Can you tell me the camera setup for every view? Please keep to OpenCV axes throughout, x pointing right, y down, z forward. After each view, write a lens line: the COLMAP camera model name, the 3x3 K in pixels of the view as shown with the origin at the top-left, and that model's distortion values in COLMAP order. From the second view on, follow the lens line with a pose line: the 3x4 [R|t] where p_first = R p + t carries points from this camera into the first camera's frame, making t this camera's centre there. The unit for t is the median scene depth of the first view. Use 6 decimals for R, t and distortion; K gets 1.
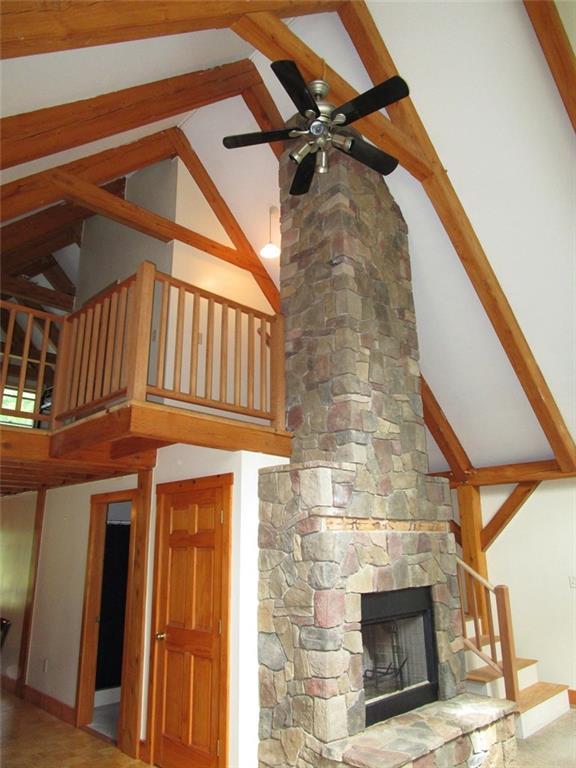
lens RADIAL K [[539.5, 0, 285.8], [0, 539.5, 384.7], [0, 0, 1]] dist [-0.039354, 0.006666]
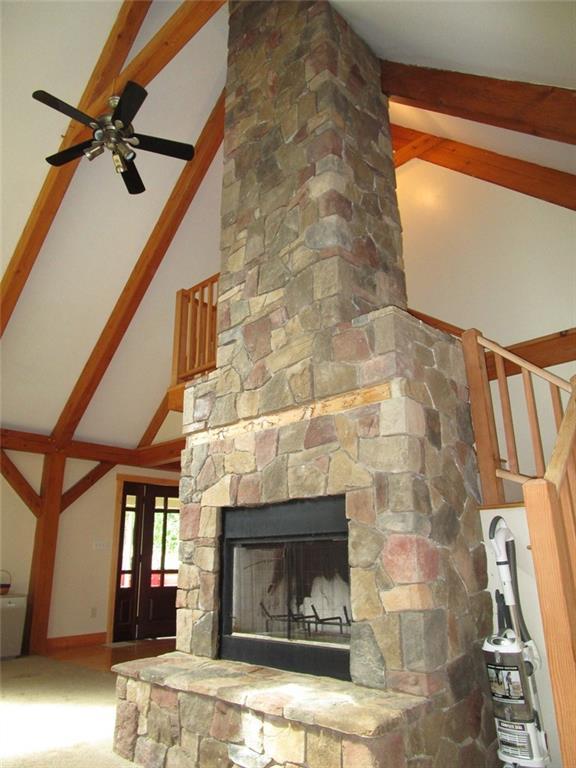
lens RADIAL K [[539.5, 0, 285.8], [0, 539.5, 384.7], [0, 0, 1]] dist [-0.039354, 0.006666]
pose [[0.039102, -0.303462, -0.952041, 0.928168], [0.299399, 0.912554, -0.278579, 0.430253], [0.953327, -0.274147, 0.126538, 0.930485]]
